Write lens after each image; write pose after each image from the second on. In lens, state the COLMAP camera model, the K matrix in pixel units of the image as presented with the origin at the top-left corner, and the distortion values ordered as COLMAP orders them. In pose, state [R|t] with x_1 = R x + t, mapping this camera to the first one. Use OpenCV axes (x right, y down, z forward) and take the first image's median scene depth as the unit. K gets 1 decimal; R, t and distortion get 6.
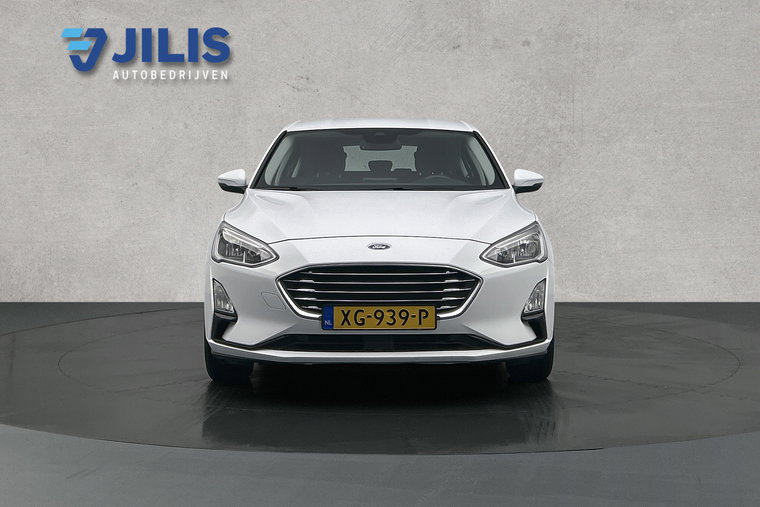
lens RADIAL K [[593.8, 0, 378.7], [0, 593.8, 253.7], [0, 0, 1]] dist [-0.000856, 0.000492]
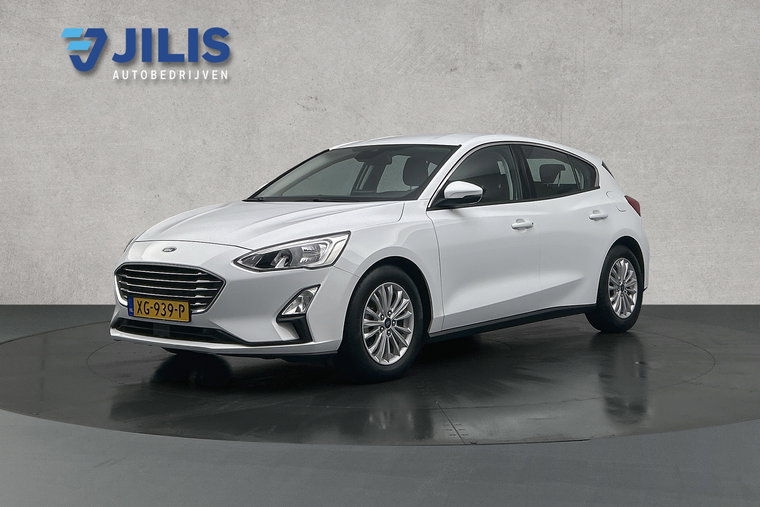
lens RADIAL K [[593.8, 0, 378.8], [0, 593.8, 254.0], [0, 0, 1]] dist [-0.000856, 0.000492]
pose [[1.000000, 0.000066, 0.000084, -0.006015], [-0.000066, 1.000000, 0.000389, -0.011699], [-0.000084, -0.000389, 1.000000, -0.084346]]
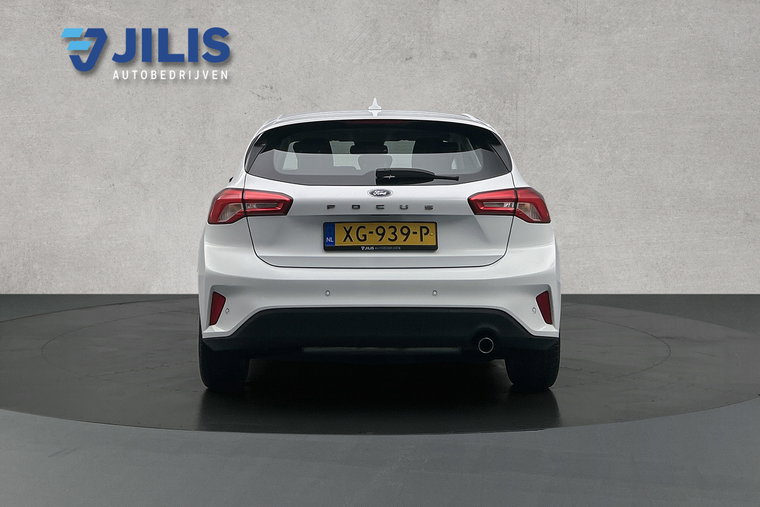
lens RADIAL K [[593.8, 0, 378.8], [0, 593.8, 253.6], [0, 0, 1]] dist [-0.000856, 0.000492]
pose [[1.000000, 0.000070, 0.000109, 0.076146], [-0.000070, 1.000000, -0.000206, 0.007826], [-0.000109, 0.000206, 1.000000, -0.083257]]
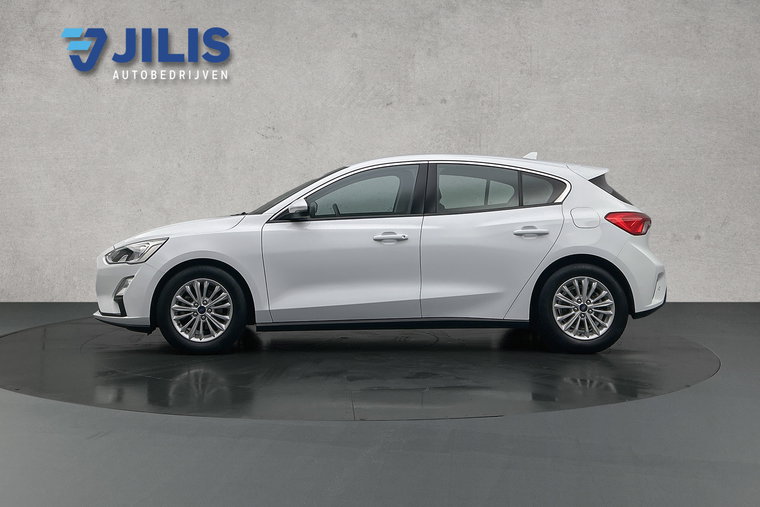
lens RADIAL K [[593.8, 0, 379.6], [0, 593.8, 254.2], [0, 0, 1]] dist [-0.000856, 0.000492]
pose [[0.999999, -0.000023, 0.001154, 0.108437], [0.000022, 1.000000, 0.000818, -0.023612], [-0.001154, -0.000818, 0.999999, -0.287400]]
